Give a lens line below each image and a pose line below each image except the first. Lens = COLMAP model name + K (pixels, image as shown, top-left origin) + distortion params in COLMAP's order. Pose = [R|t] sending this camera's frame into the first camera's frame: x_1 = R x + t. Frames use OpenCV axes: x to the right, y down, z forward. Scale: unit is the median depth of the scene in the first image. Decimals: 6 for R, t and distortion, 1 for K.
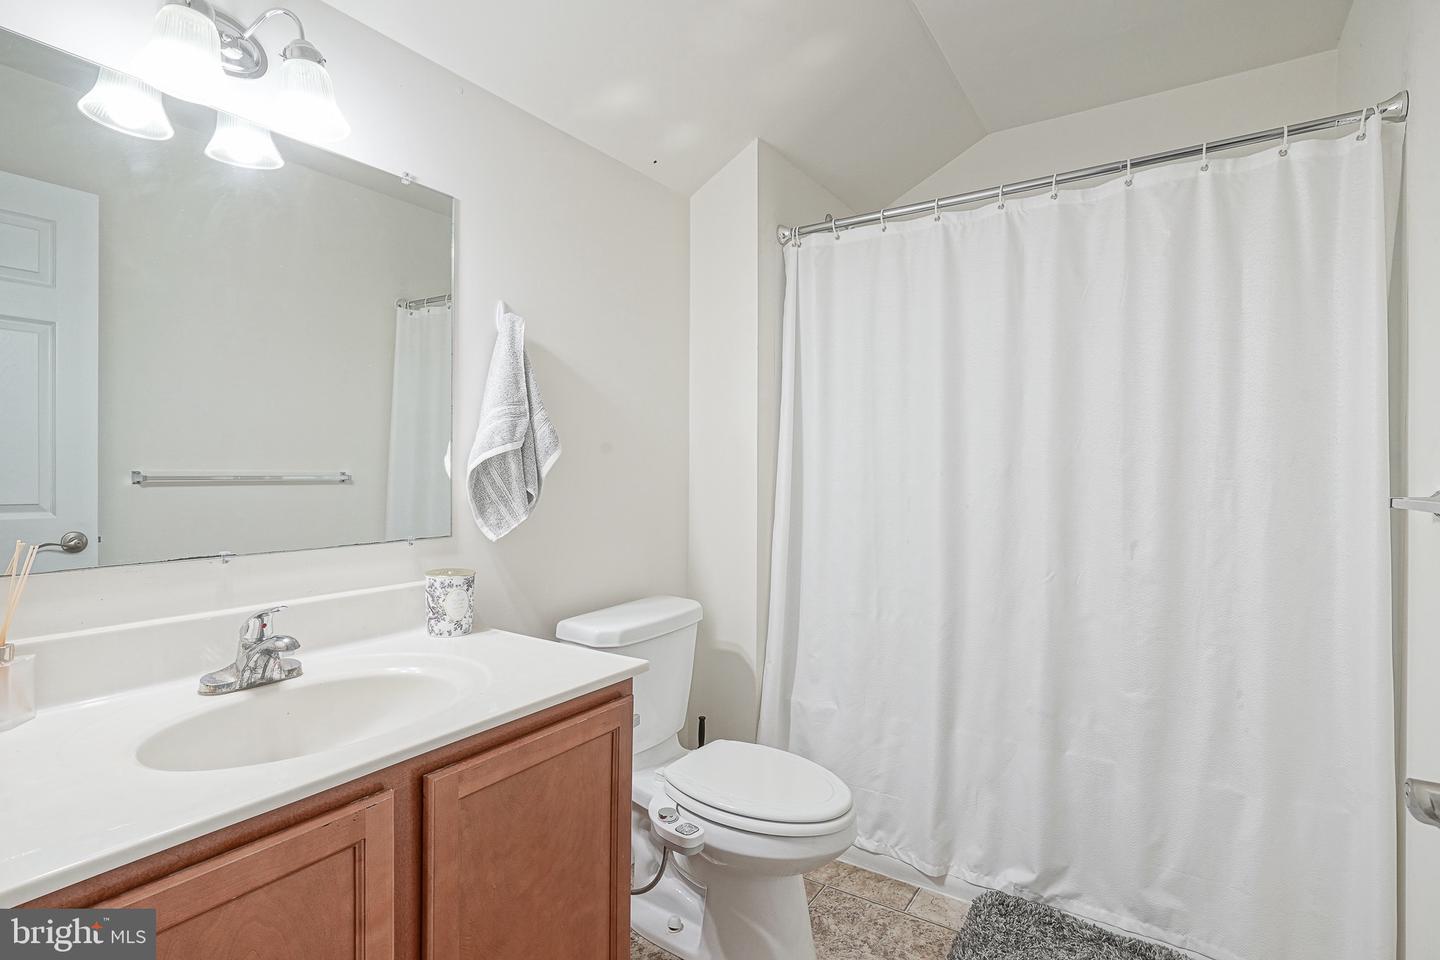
lens RADIAL K [[699.0, 0, 716.7], [0, 699.0, 481.5], [0, 0, 1]] dist [-0.012883, 0.005655]
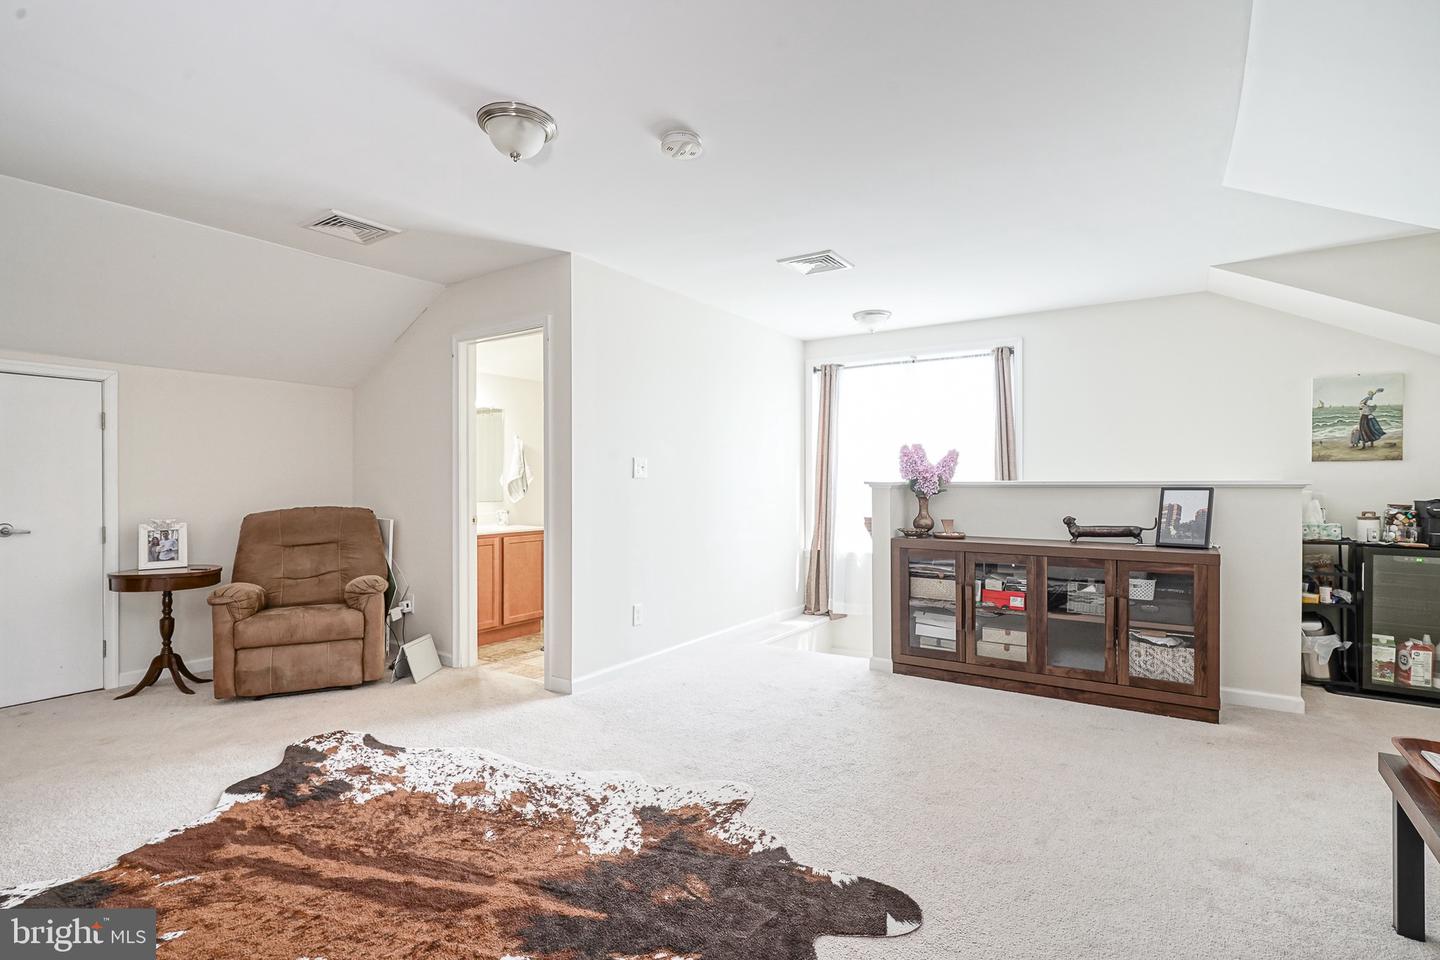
lens RADIAL K [[699.0, 0, 717.4], [0, 699.0, 476.9], [0, 0, 1]] dist [-0.012883, 0.005655]
pose [[0.999755, -0.011894, -0.018687, 0.857529], [0.011556, 0.999769, -0.018111, 0.032344], [0.018898, 0.017891, 0.999661, -2.781224]]
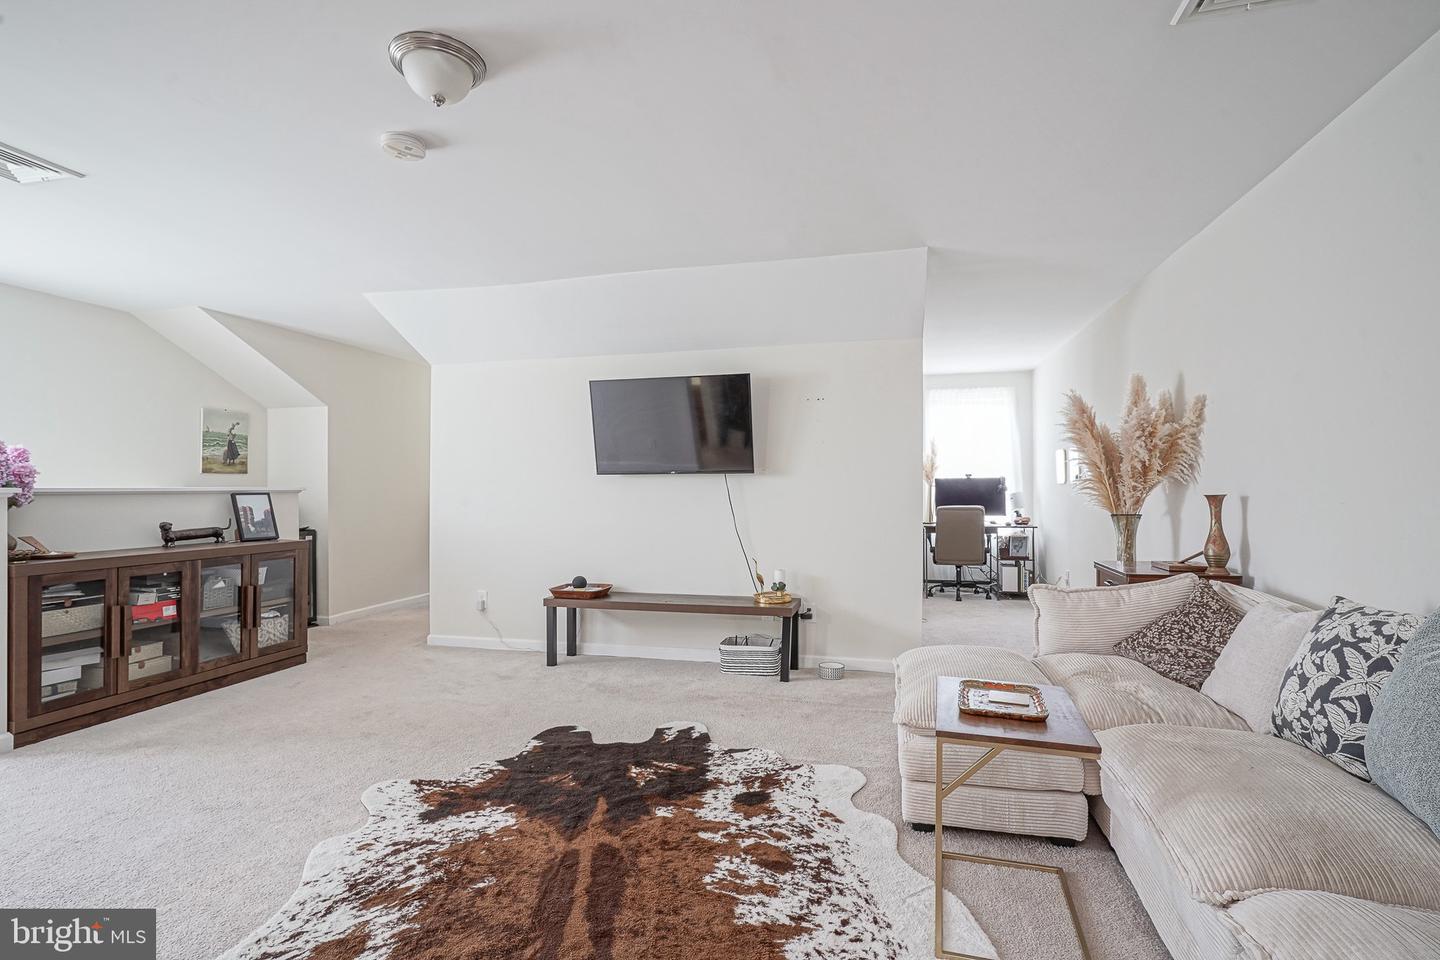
lens RADIAL K [[699.0, 0, 713.9], [0, 699.0, 493.5], [0, 0, 1]] dist [-0.012883, 0.005655]
pose [[-0.318745, -0.017630, 0.947676, -1.034351], [0.008263, 0.999737, 0.021378, -0.001150], [-0.947804, 0.014644, -0.318516, -1.302568]]
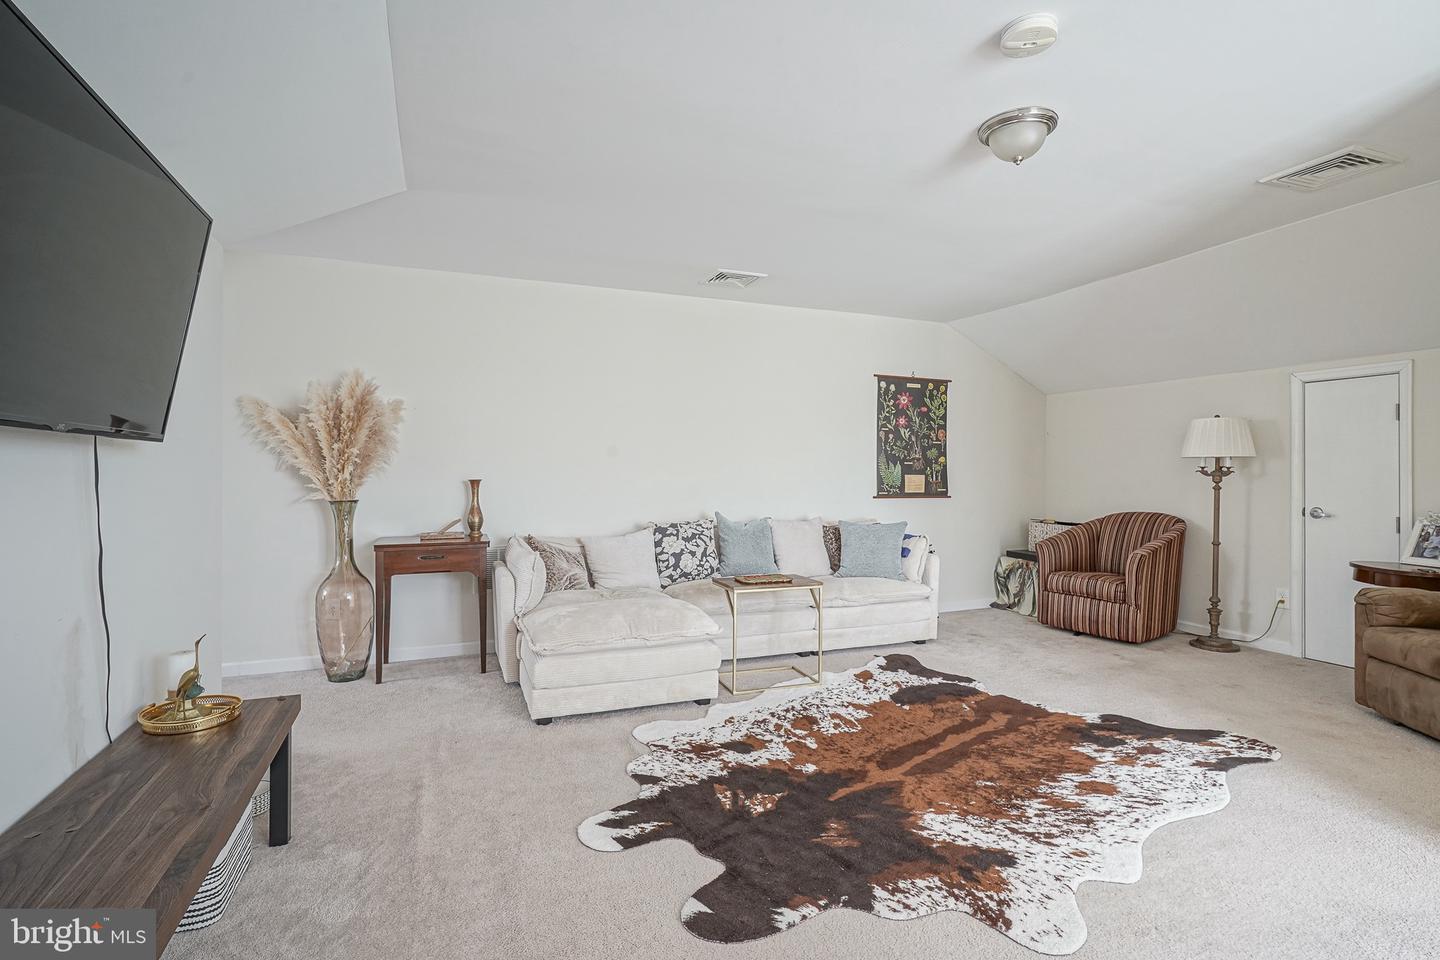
lens RADIAL K [[699.0, 0, 719.6], [0, 699.0, 475.0], [0, 0, 1]] dist [-0.012883, 0.005655]
pose [[-0.571675, -0.007676, -0.820444, 2.098764], [-0.014433, 0.999896, 0.000702, 0.020845], [0.820353, 0.012243, -0.571726, -0.872045]]
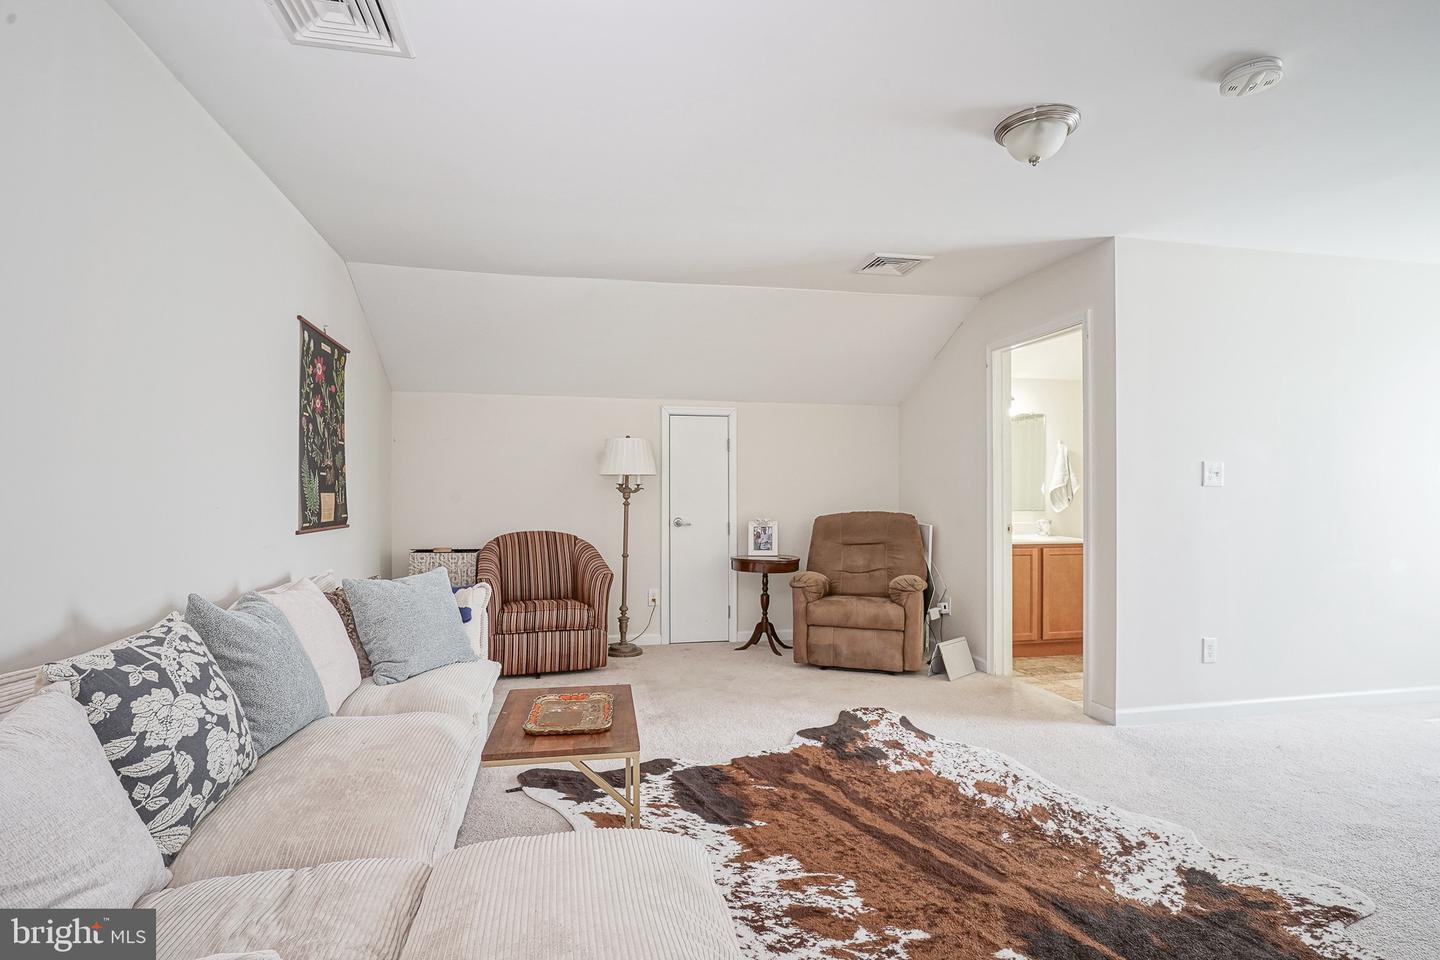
lens RADIAL K [[699.0, 0, 691.3], [0, 699.0, 493.1], [0, 0, 1]] dist [-0.012883, 0.005655]
pose [[0.693980, -0.007039, -0.719960, 0.955606], [-0.001176, 0.999940, -0.010910, 0.032164], [0.719993, 0.008418, 0.693930, -2.843617]]
